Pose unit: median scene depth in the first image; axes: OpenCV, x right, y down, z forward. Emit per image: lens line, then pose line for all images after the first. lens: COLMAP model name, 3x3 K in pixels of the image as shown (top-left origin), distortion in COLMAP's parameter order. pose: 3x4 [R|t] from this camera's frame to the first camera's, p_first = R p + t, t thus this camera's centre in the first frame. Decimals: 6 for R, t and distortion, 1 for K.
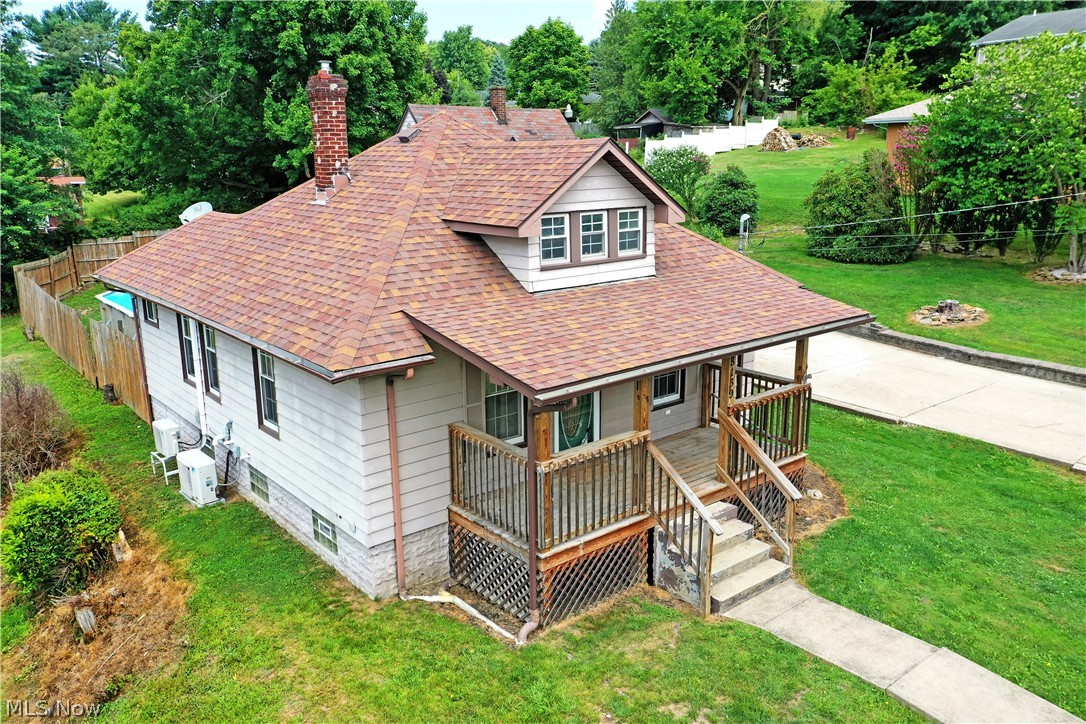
lens RADIAL K [[866.4, 0, 540.8], [0, 866.4, 357.4], [0, 0, 1]] dist [0.023428, 0.002541]
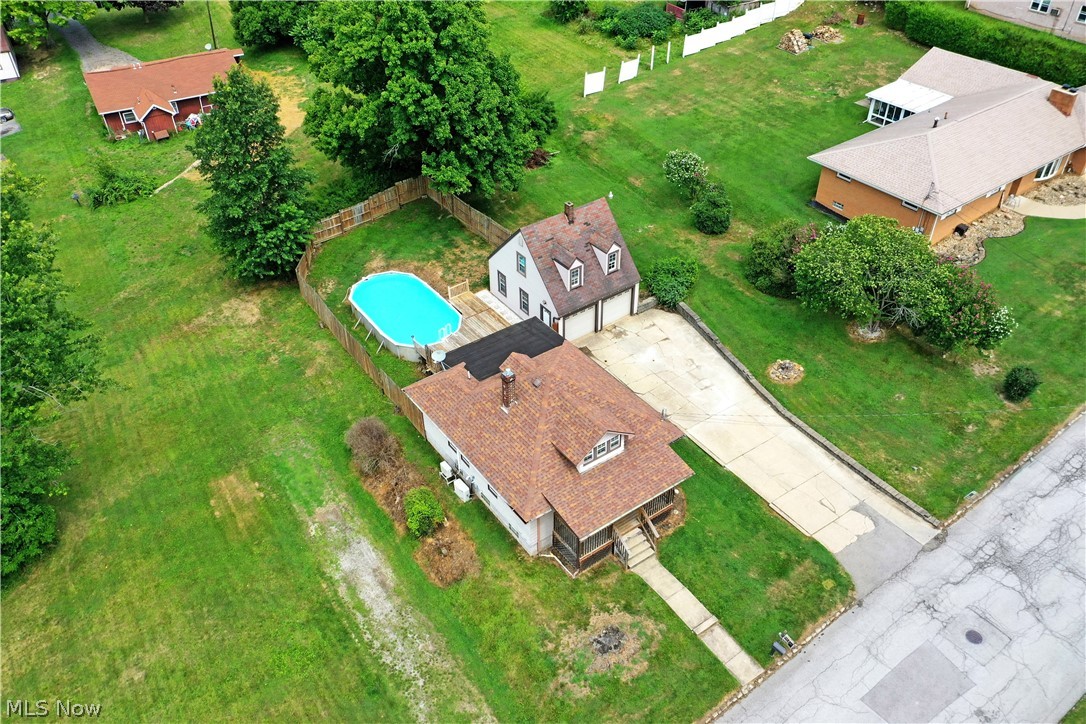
lens RADIAL K [[866.4, 0, 540.8], [0, 866.4, 357.4], [0, 0, 1]] dist [0.023428, 0.002541]
pose [[0.997828, 0.040488, -0.051971, -0.007927], [-0.015455, 0.910709, 0.412759, -1.883713], [0.064042, -0.411059, 0.909357, -1.822758]]
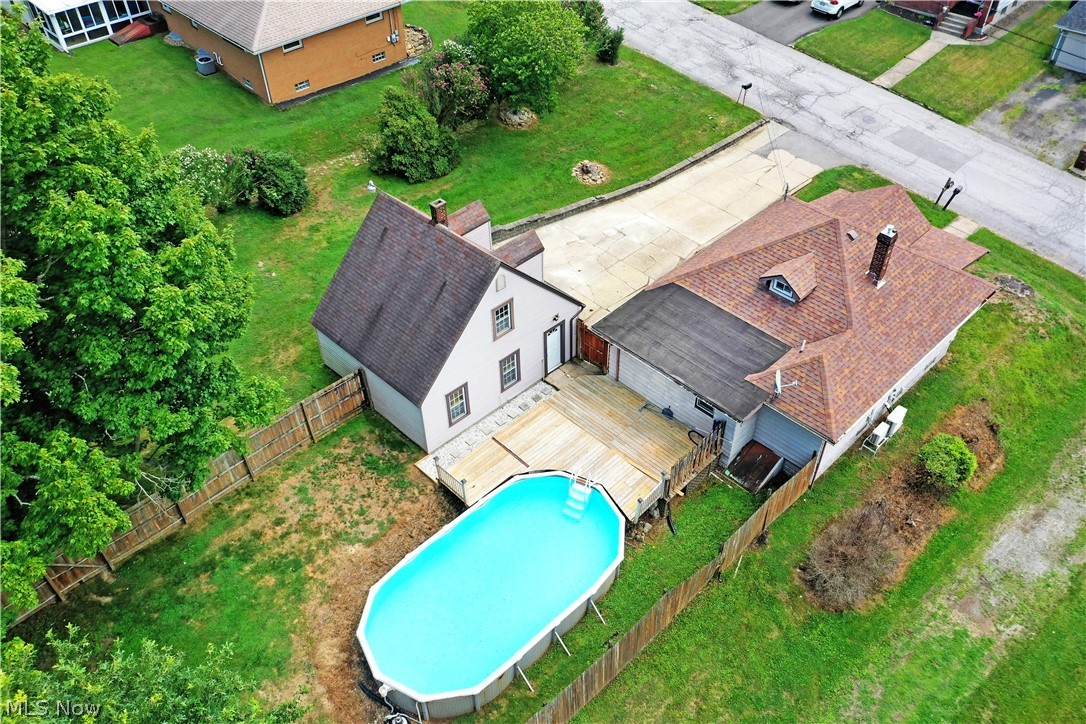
lens RADIAL K [[866.4, 0, 540.8], [0, 866.4, 357.4], [0, 0, 1]] dist [0.023428, 0.002541]
pose [[-0.080437, -0.662096, 0.745090, -2.351131], [0.249131, 0.710432, 0.658194, -2.060202], [-0.965124, 0.238568, 0.107803, 2.049422]]
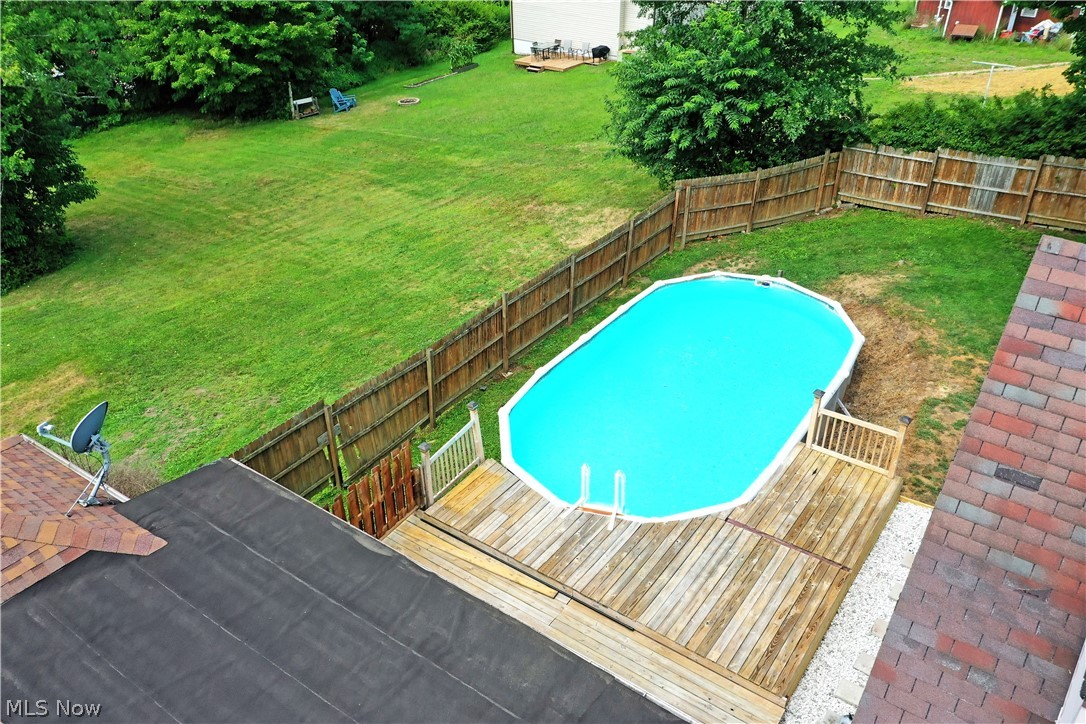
lens RADIAL K [[866.4, 0, 540.8], [0, 866.4, 357.4], [0, 0, 1]] dist [0.023428, 0.002541]
pose [[0.258467, 0.522926, -0.812246, 0.100756], [-0.217414, 0.850734, 0.478521, -0.834859], [0.941236, 0.052912, 0.333578, 1.815020]]
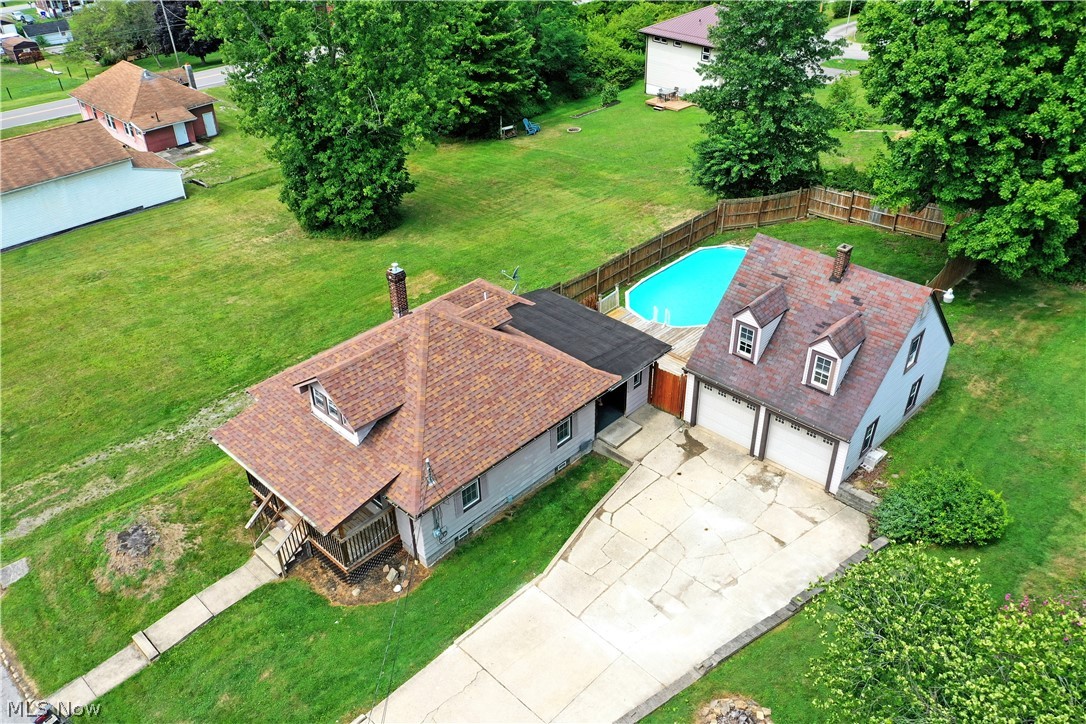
lens RADIAL K [[866.4, 0, 540.8], [0, 866.4, 357.4], [0, 0, 1]] dist [0.023428, 0.002541]
pose [[0.113460, 0.555897, -0.823472, 2.019422], [-0.213866, 0.823059, 0.526151, -1.651713], [0.970252, 0.116416, 0.212272, 1.165402]]
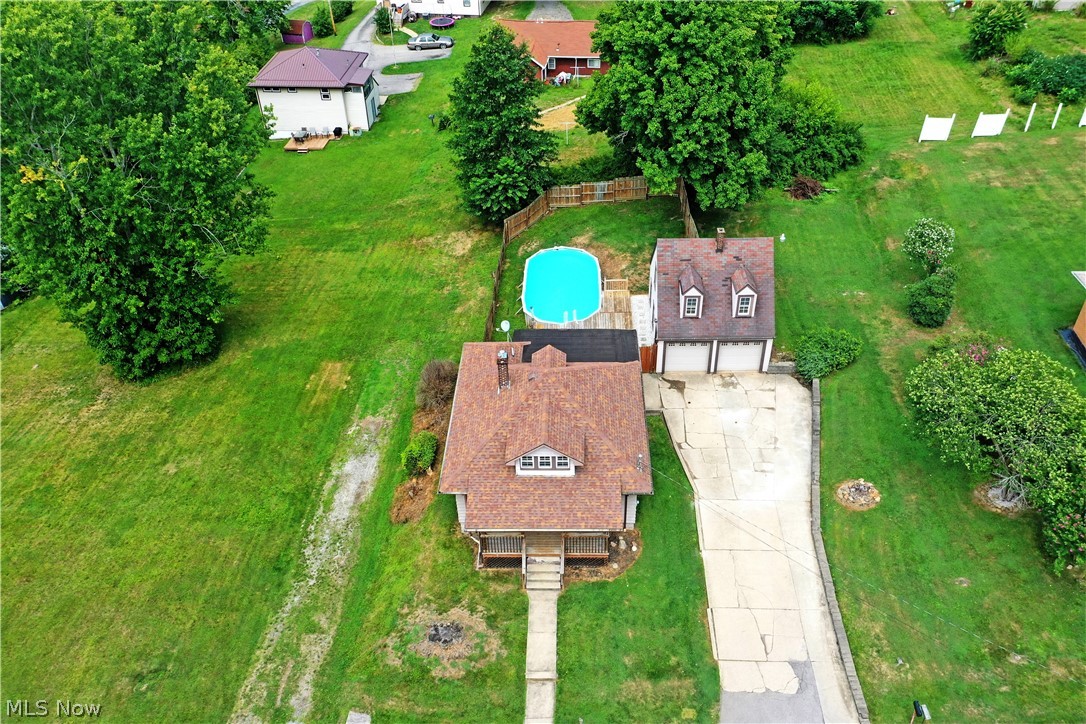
lens RADIAL K [[886.2, 0, 551.0], [0, 886.2, 358.0], [0, 0, 1]] dist [0.021362, 0.003757]
pose [[0.757545, 0.391454, -0.522388, 1.682073], [-0.143089, 0.880363, 0.452202, -2.022800], [0.636907, -0.267815, 0.722927, -1.168570]]
